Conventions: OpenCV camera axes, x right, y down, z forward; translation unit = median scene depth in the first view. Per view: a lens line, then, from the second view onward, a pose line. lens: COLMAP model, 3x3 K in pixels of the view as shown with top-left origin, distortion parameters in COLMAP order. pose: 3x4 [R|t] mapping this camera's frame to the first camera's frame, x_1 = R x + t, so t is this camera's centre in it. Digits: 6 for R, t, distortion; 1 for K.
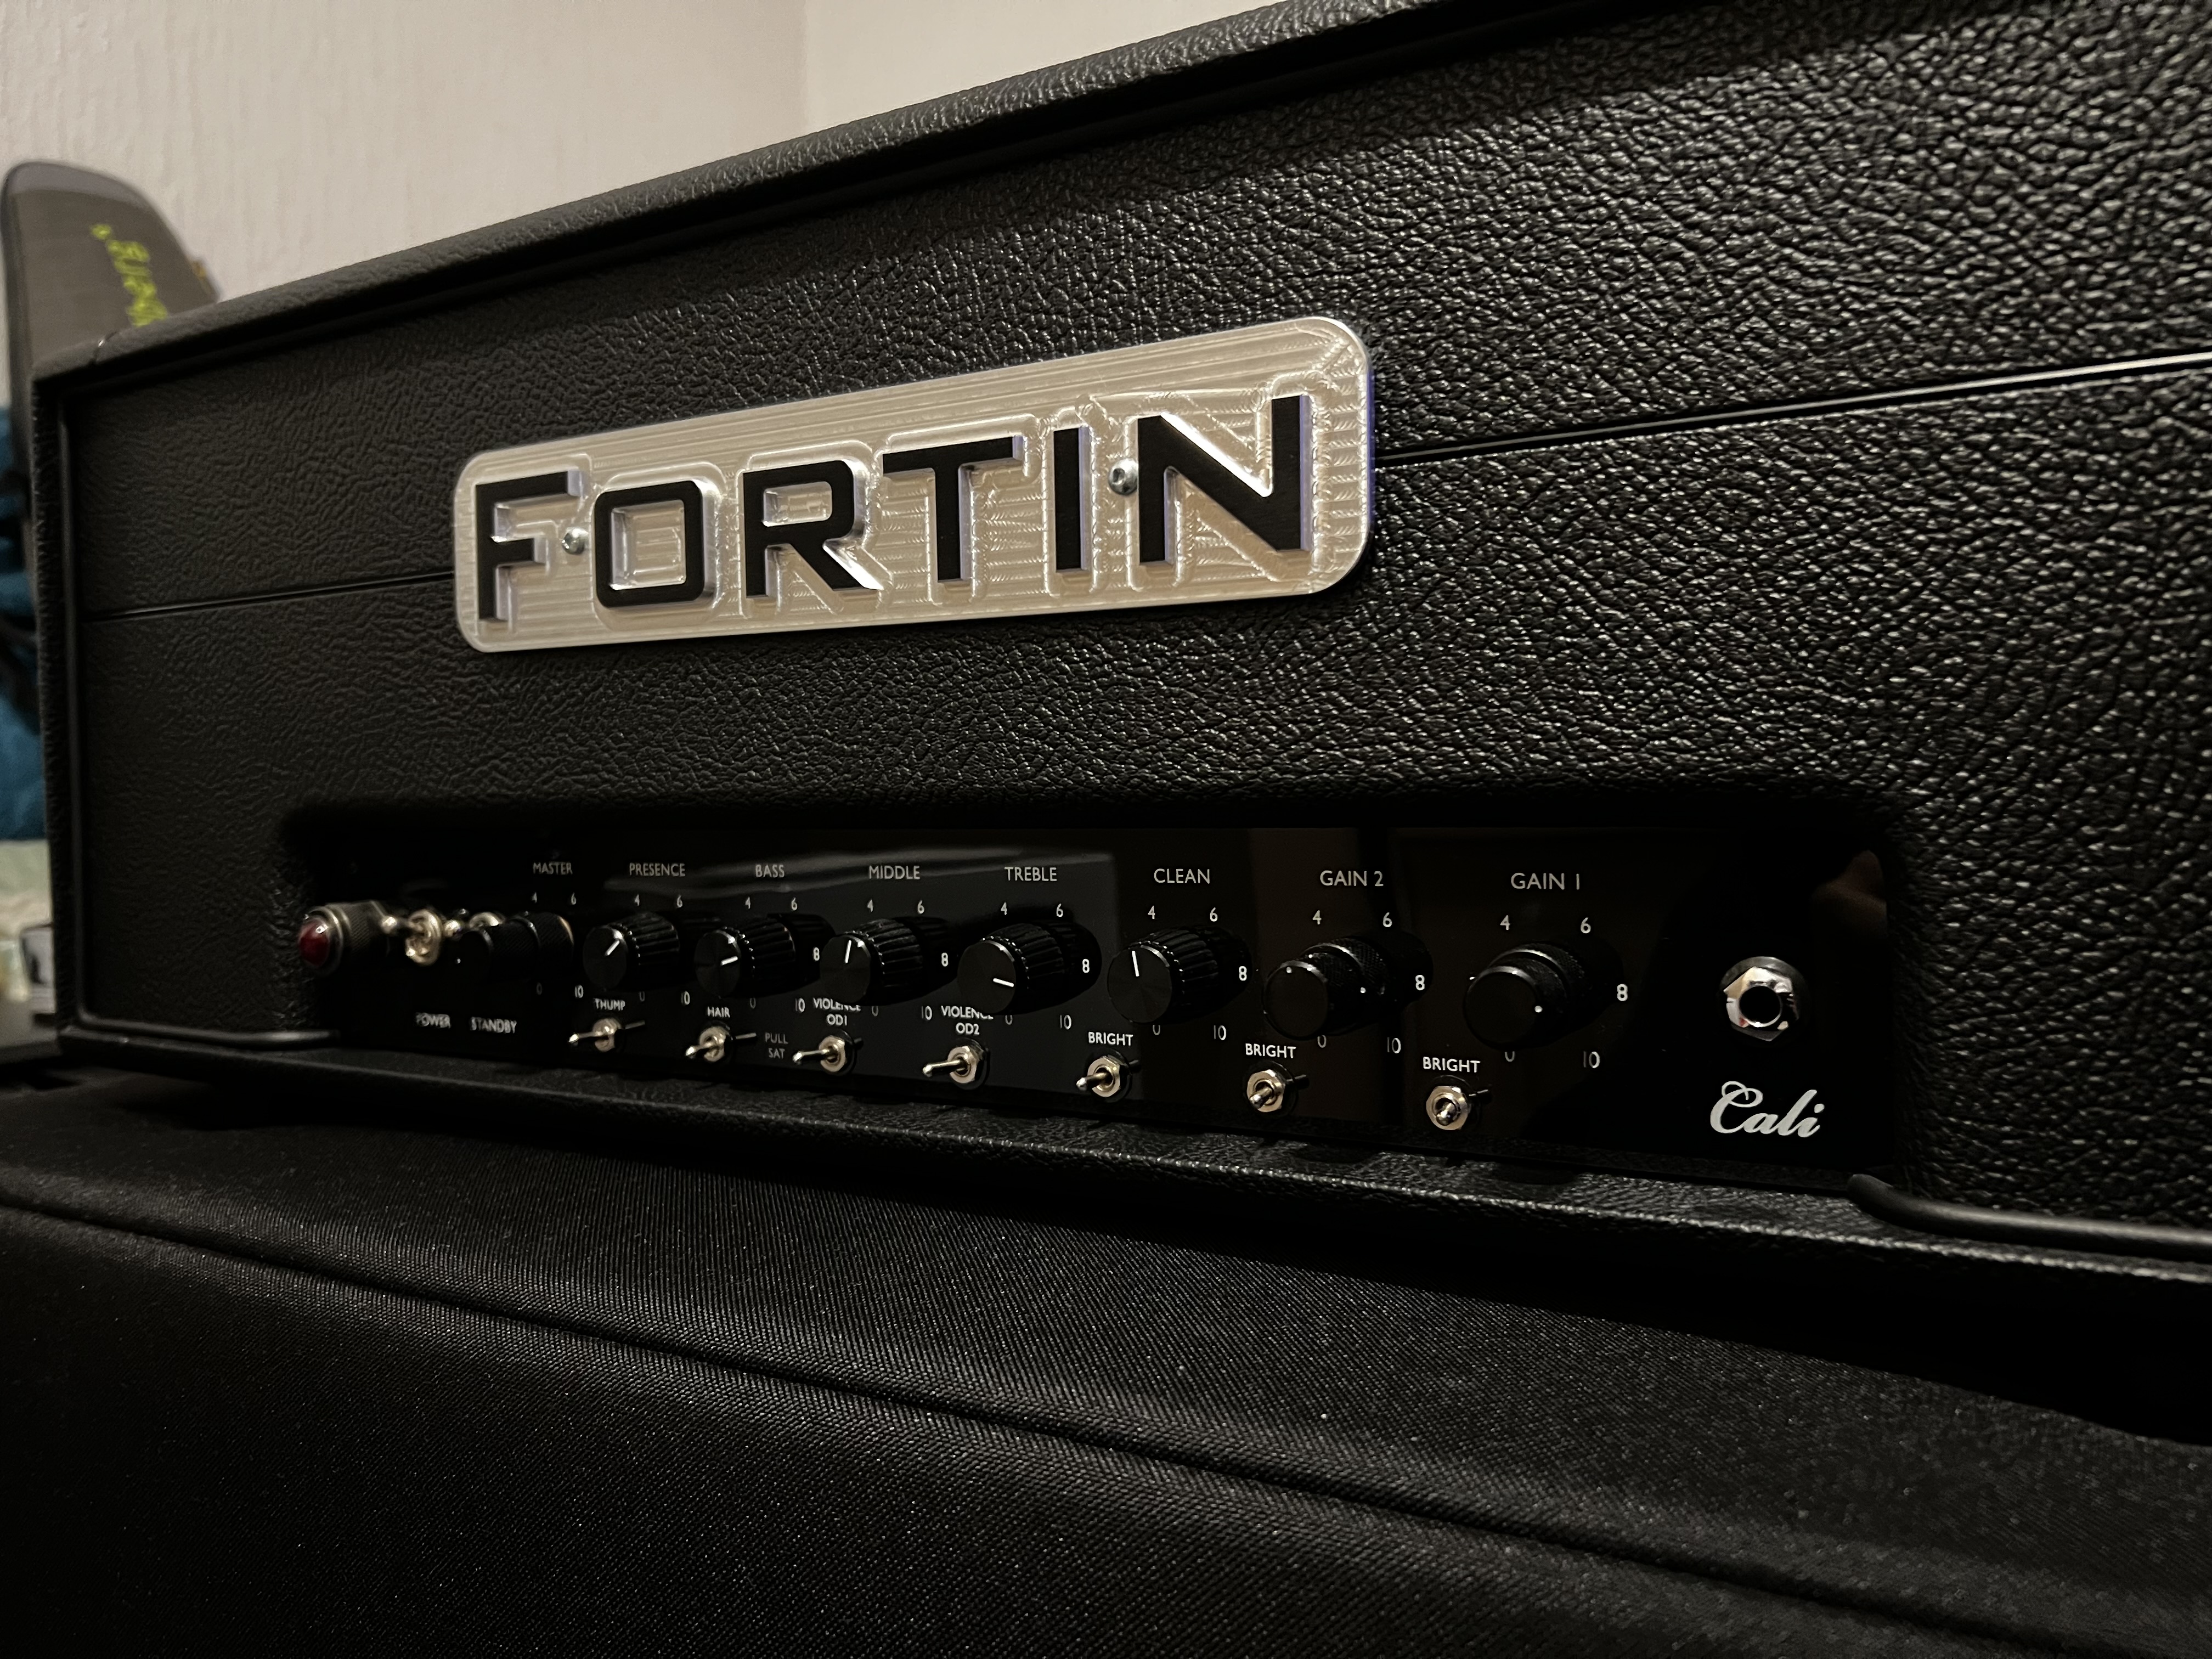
lens RADIAL K [[1637.7, 0, 1105.1], [0, 1637.7, 826.2], [0, 0, 1]] dist [0.006165, -0.004943]
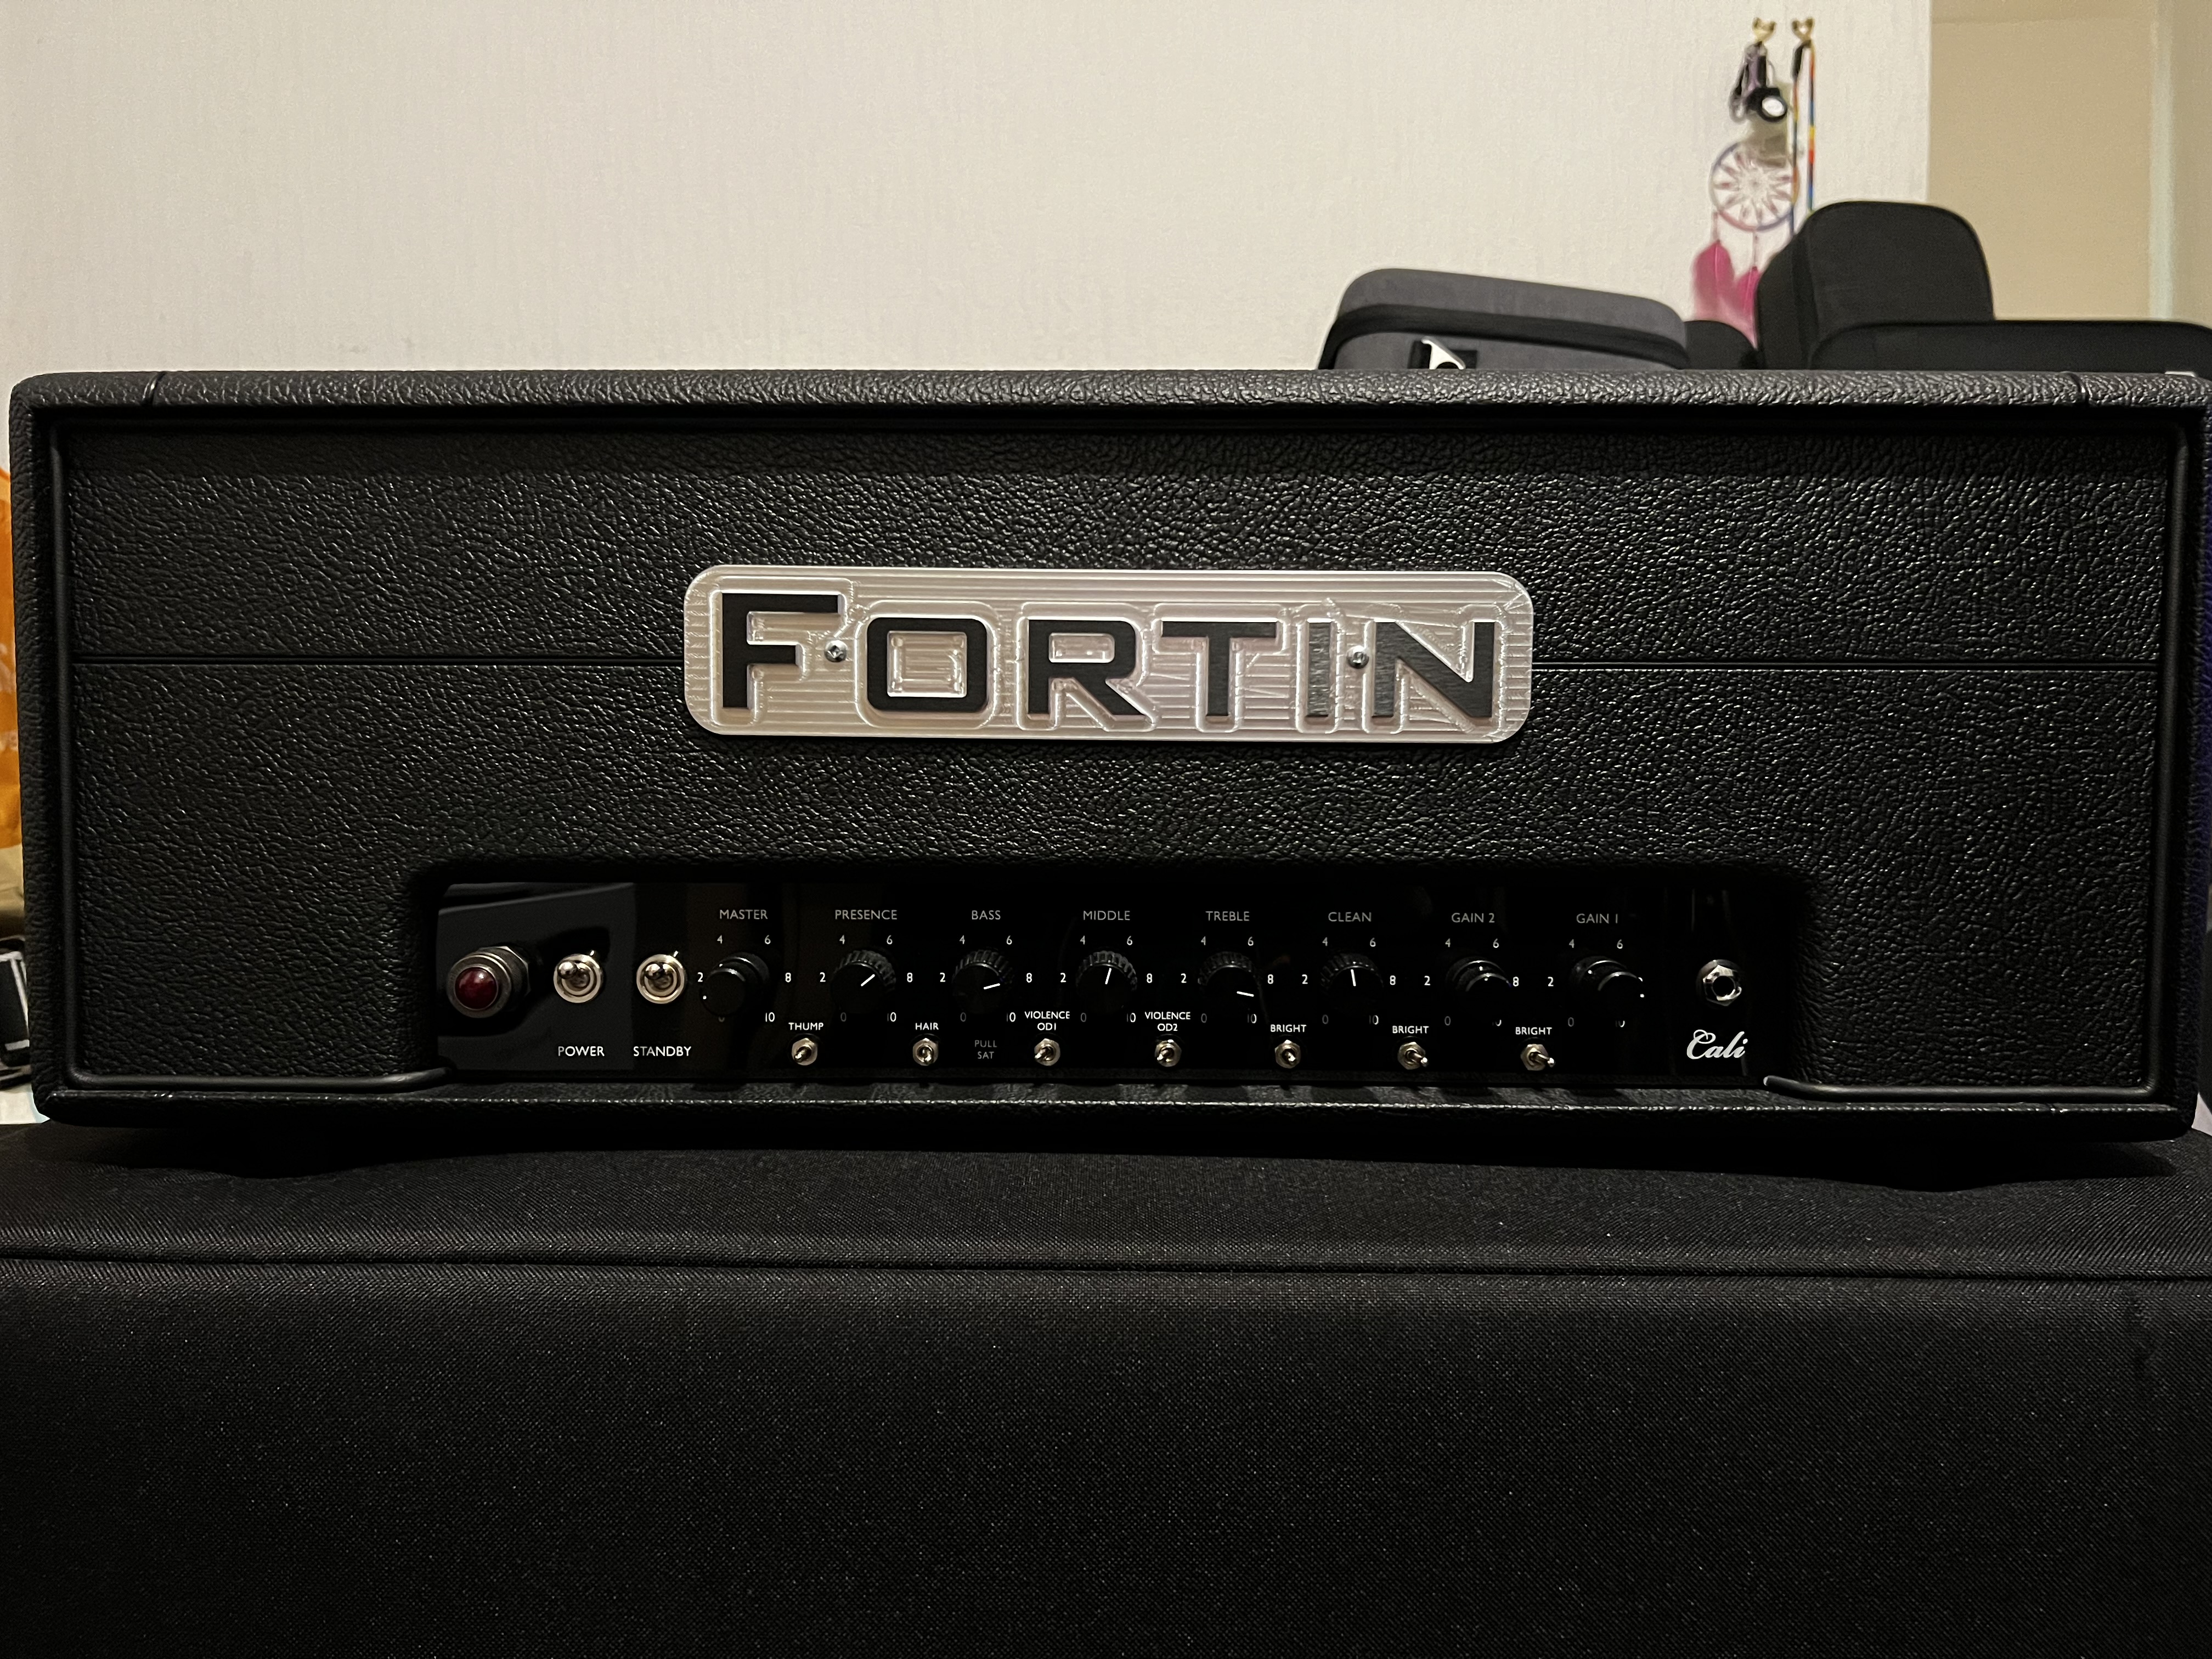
lens RADIAL K [[1637.7, 0, 1111.3], [0, 1637.7, 831.5], [0, 0, 1]] dist [0.006165, -0.004943]
pose [[0.876866, -0.010150, 0.480627, -0.861623], [-0.005690, 0.999488, 0.031488, -0.093161], [-0.480700, -0.030346, 0.876360, -0.203918]]
